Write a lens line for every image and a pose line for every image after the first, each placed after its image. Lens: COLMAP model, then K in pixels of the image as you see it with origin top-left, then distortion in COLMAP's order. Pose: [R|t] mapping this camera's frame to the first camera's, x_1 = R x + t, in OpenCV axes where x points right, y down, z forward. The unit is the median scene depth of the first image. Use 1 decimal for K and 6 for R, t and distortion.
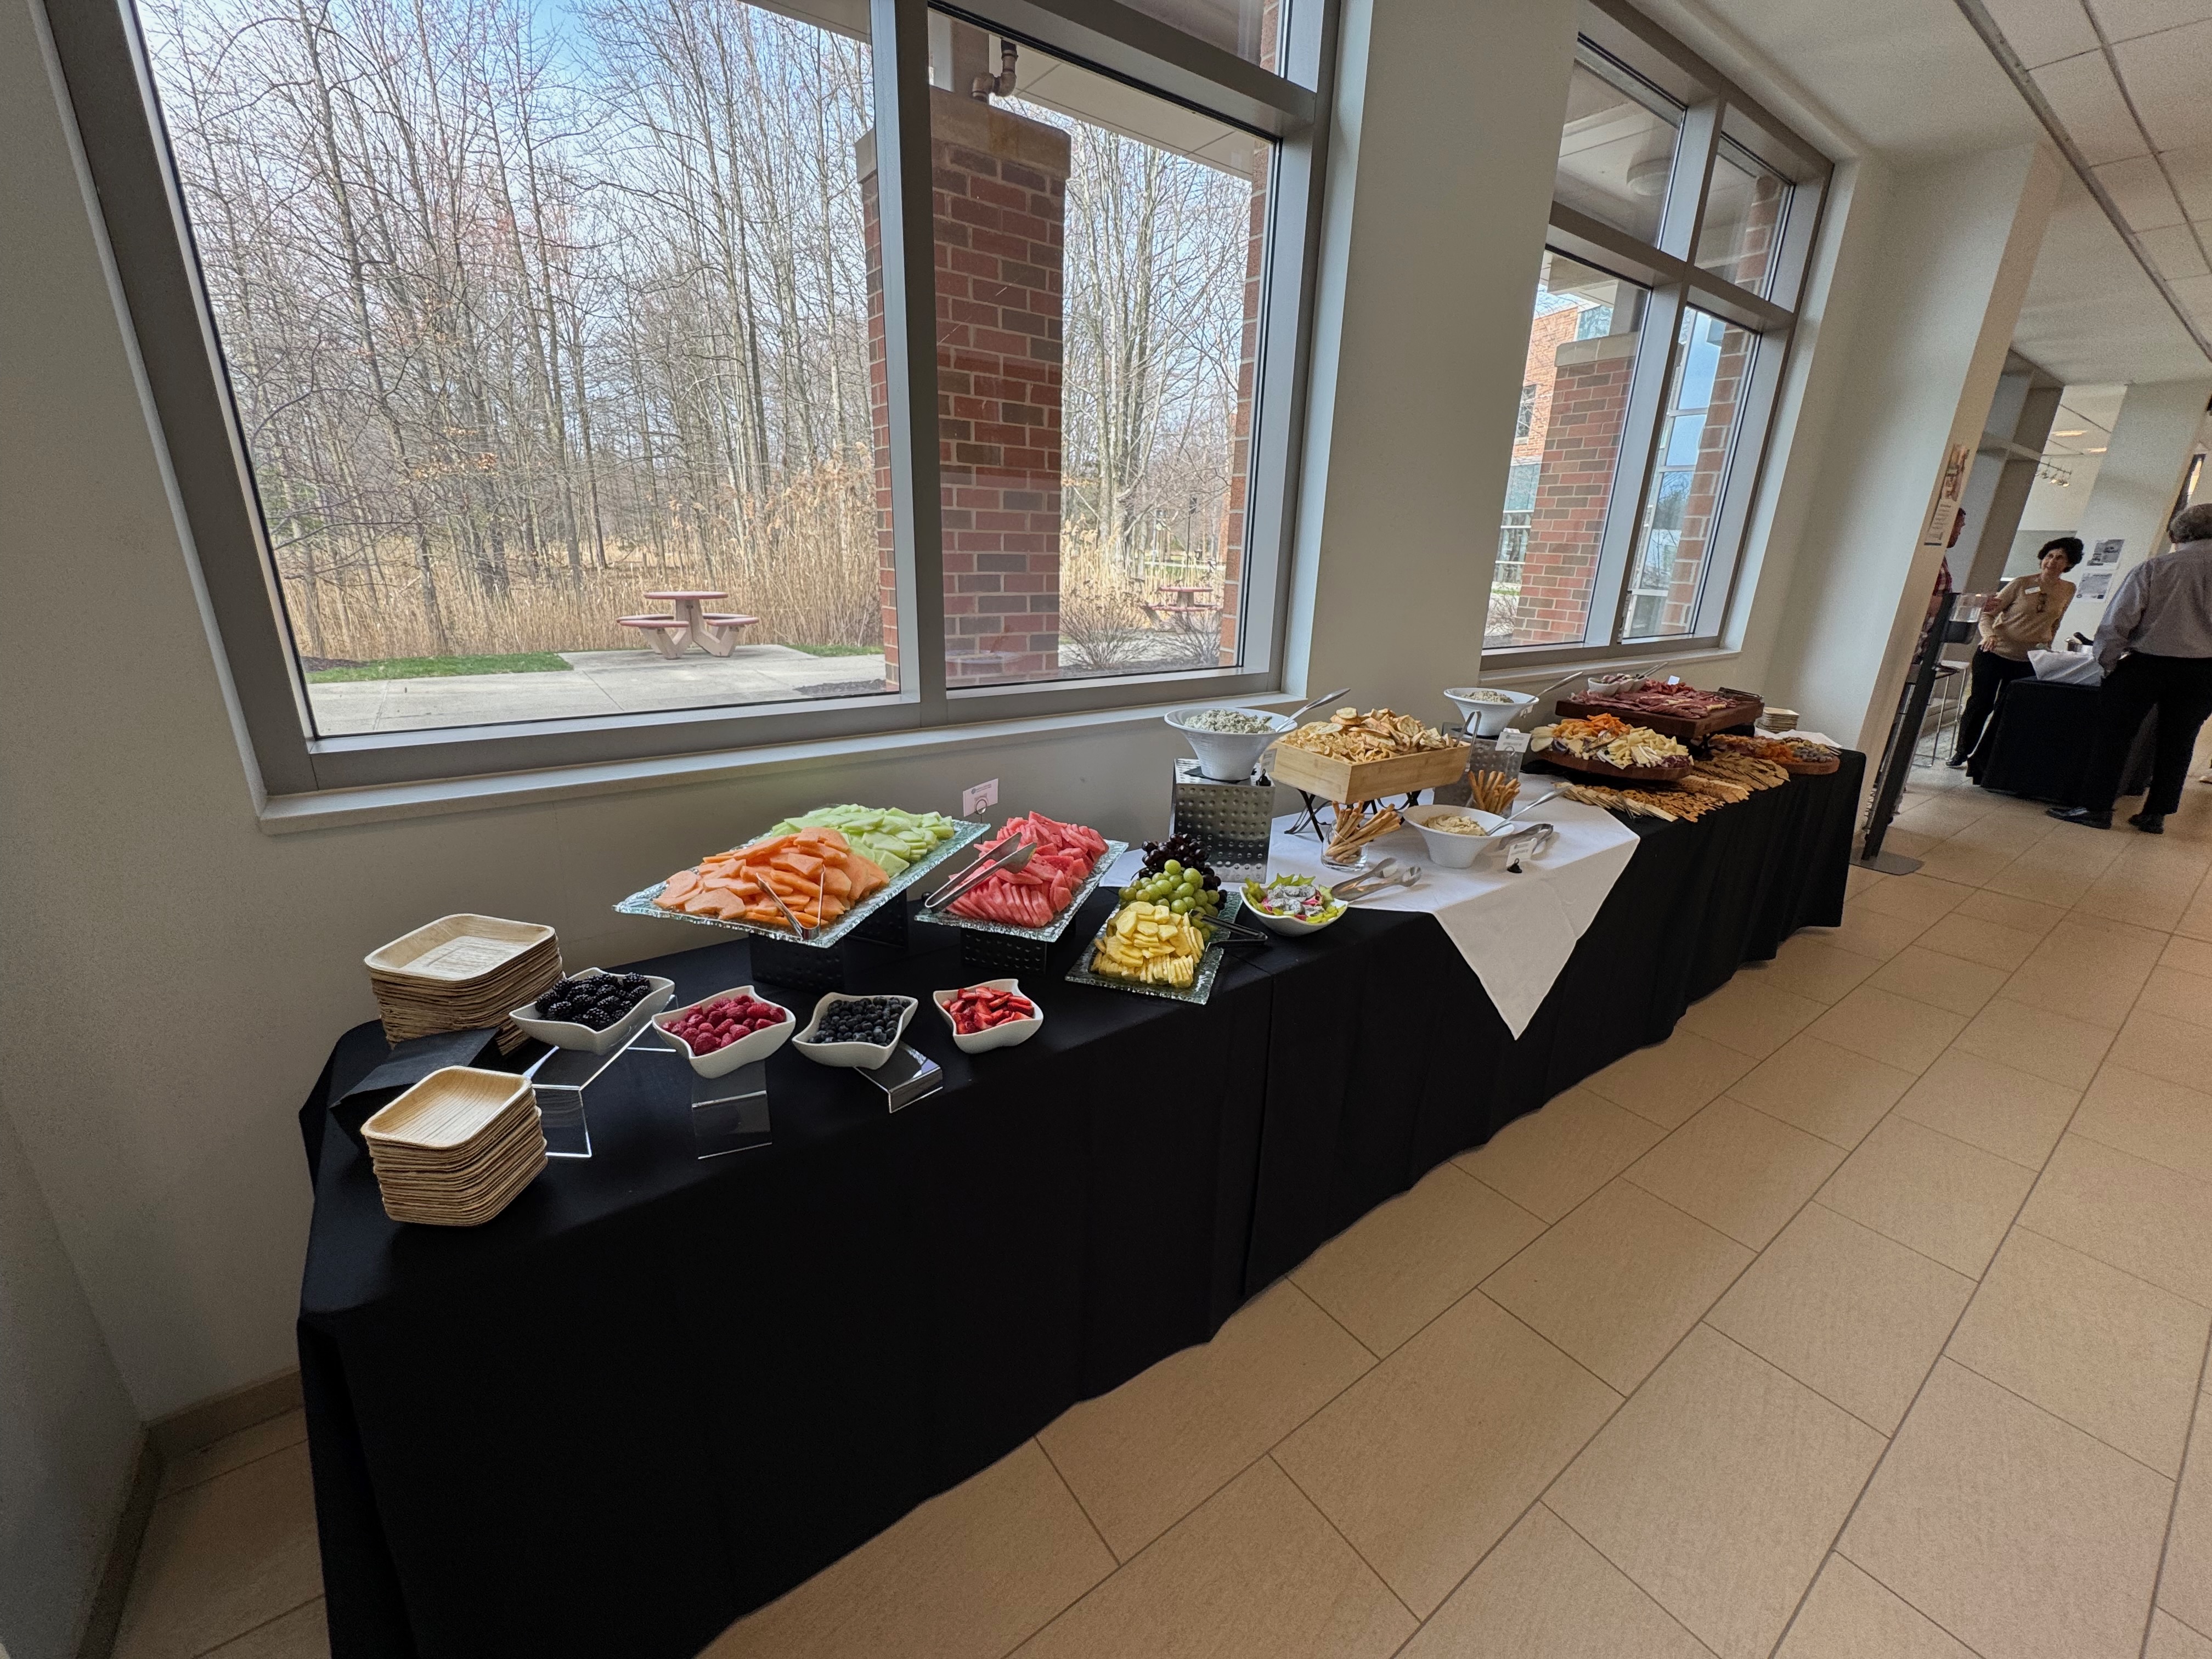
lens RADIAL K [[882.5, 0, 1110.5], [0, 882.5, 829.1], [0, 0, 1]] dist [0.001201, -0.000127]
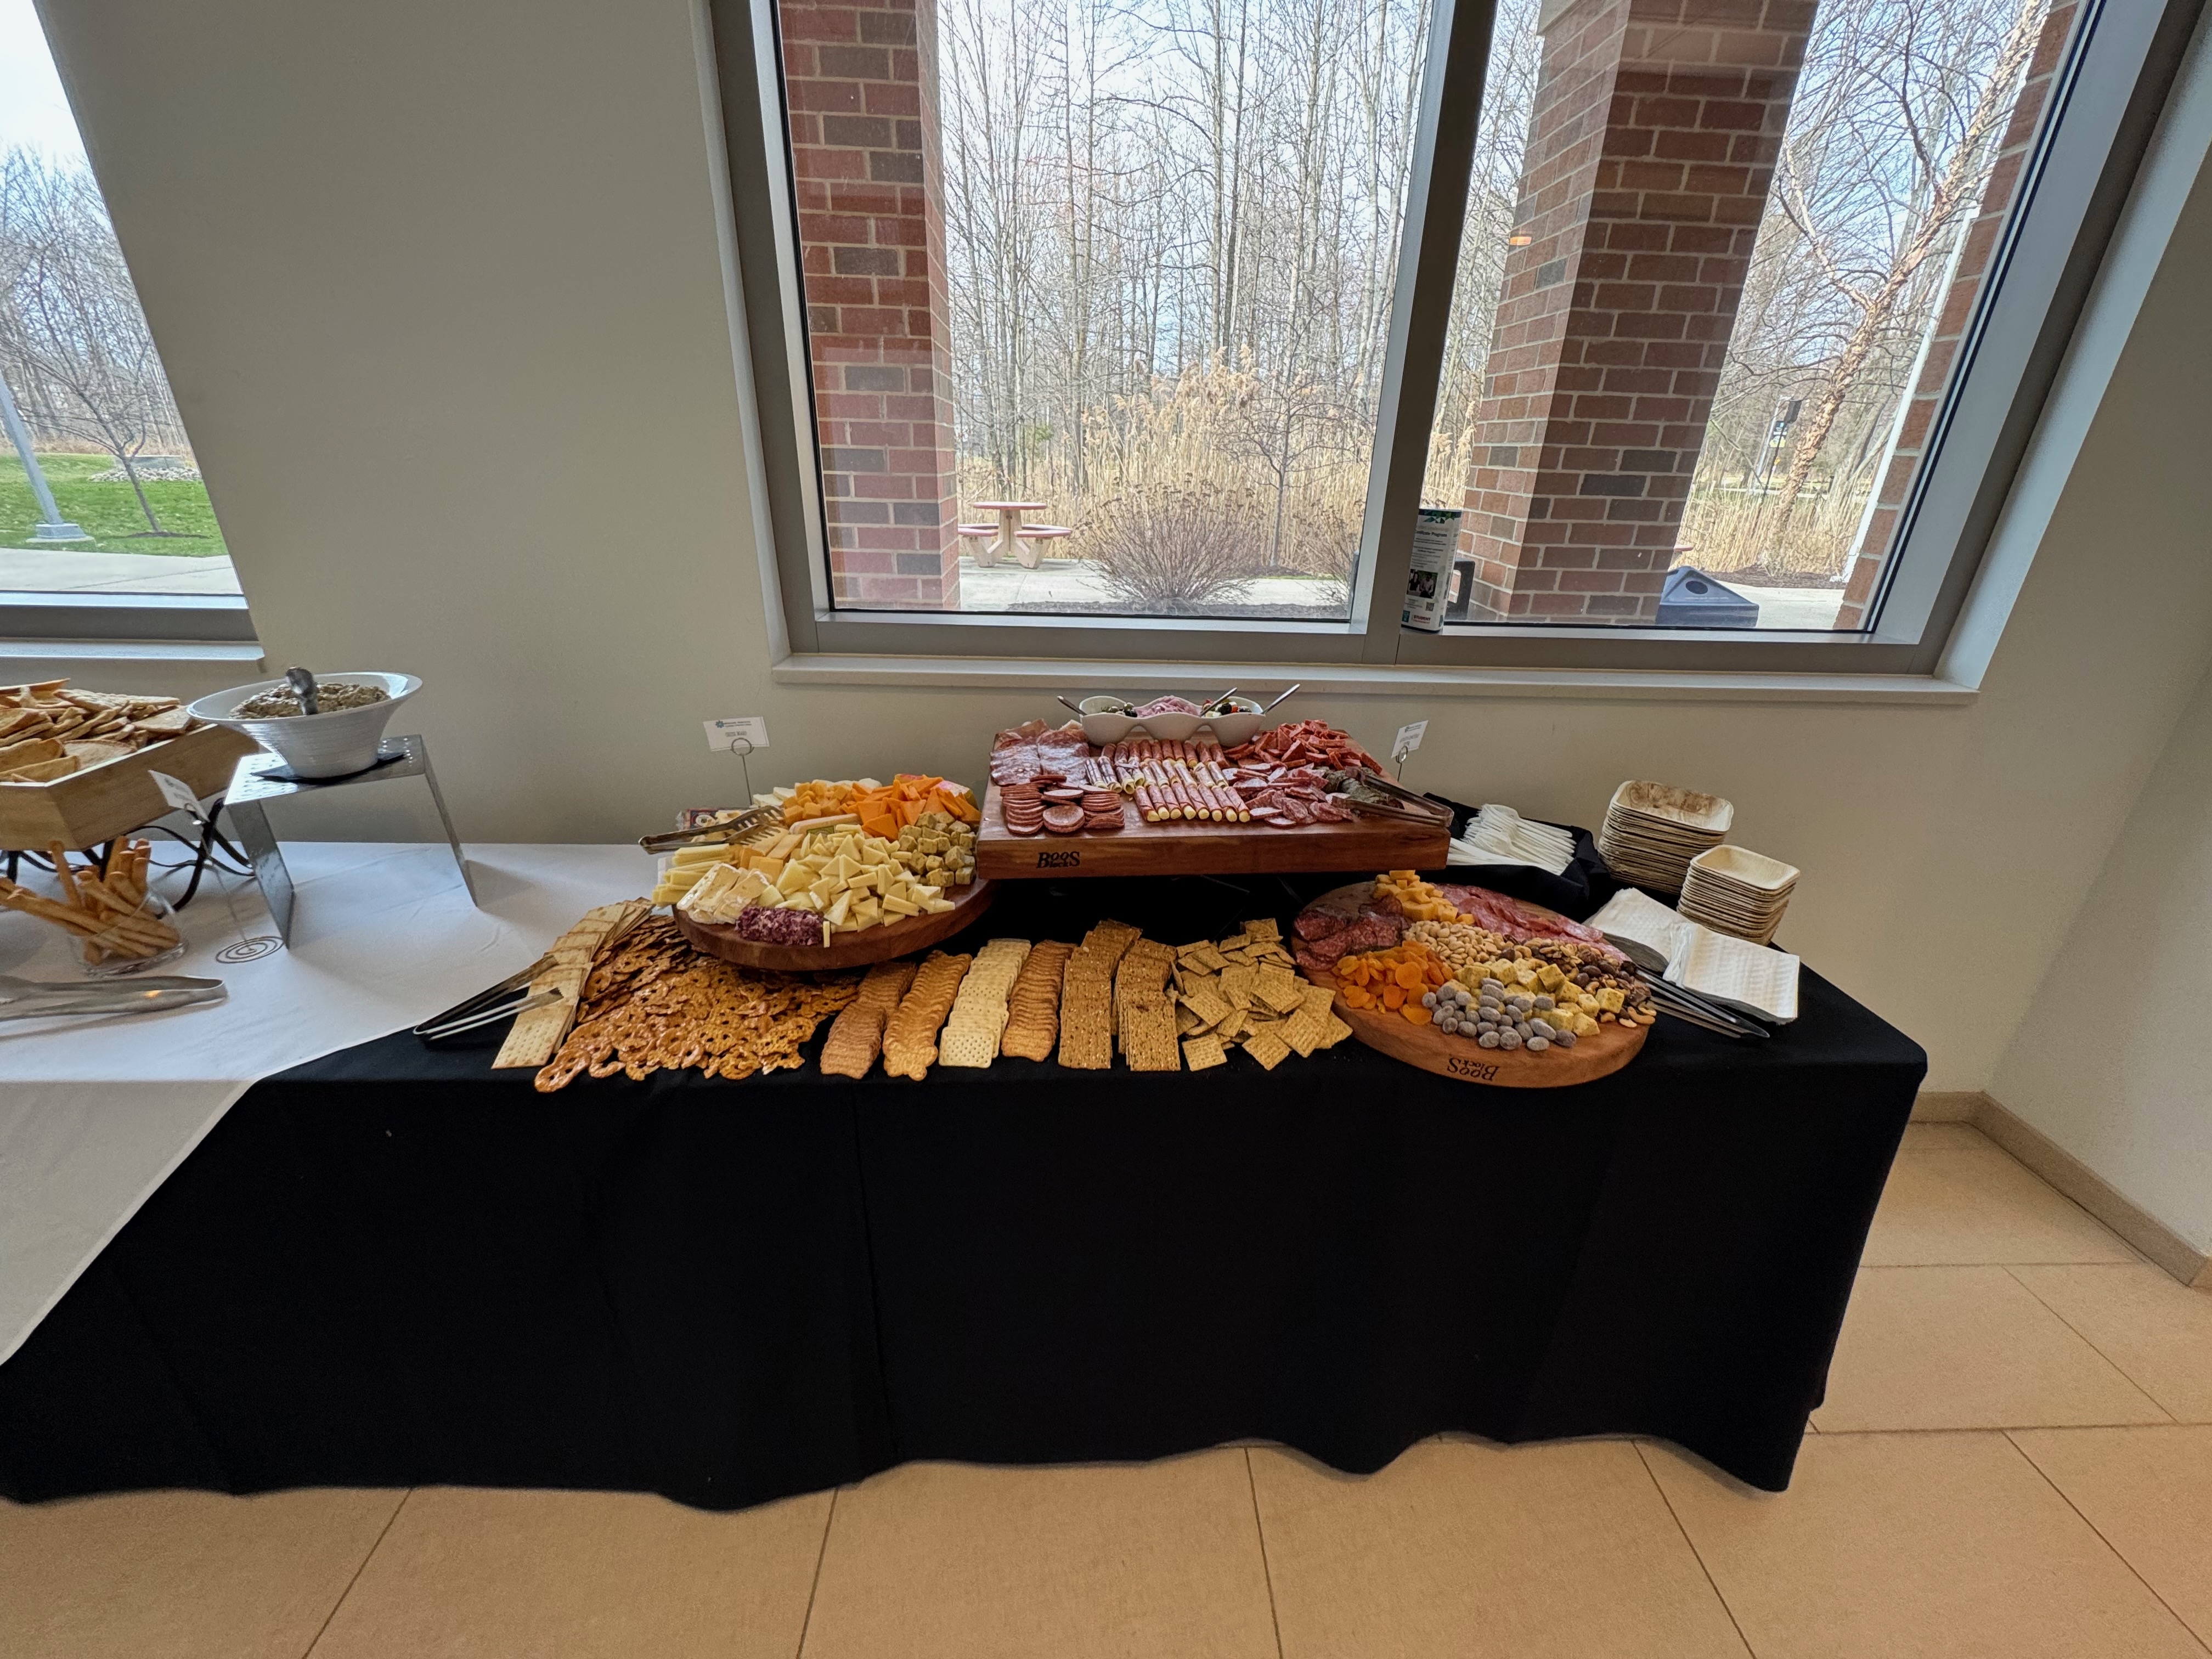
lens RADIAL K [[882.5, 0, 1110.7], [0, 882.5, 833.0], [0, 0, 1]] dist [0.001201, -0.000127]
pose [[0.832235, 0.216749, -0.510299, 0.565174], [-0.172833, 0.975974, 0.132675, -0.116109], [0.526796, -0.022220, 0.849701, 0.428968]]
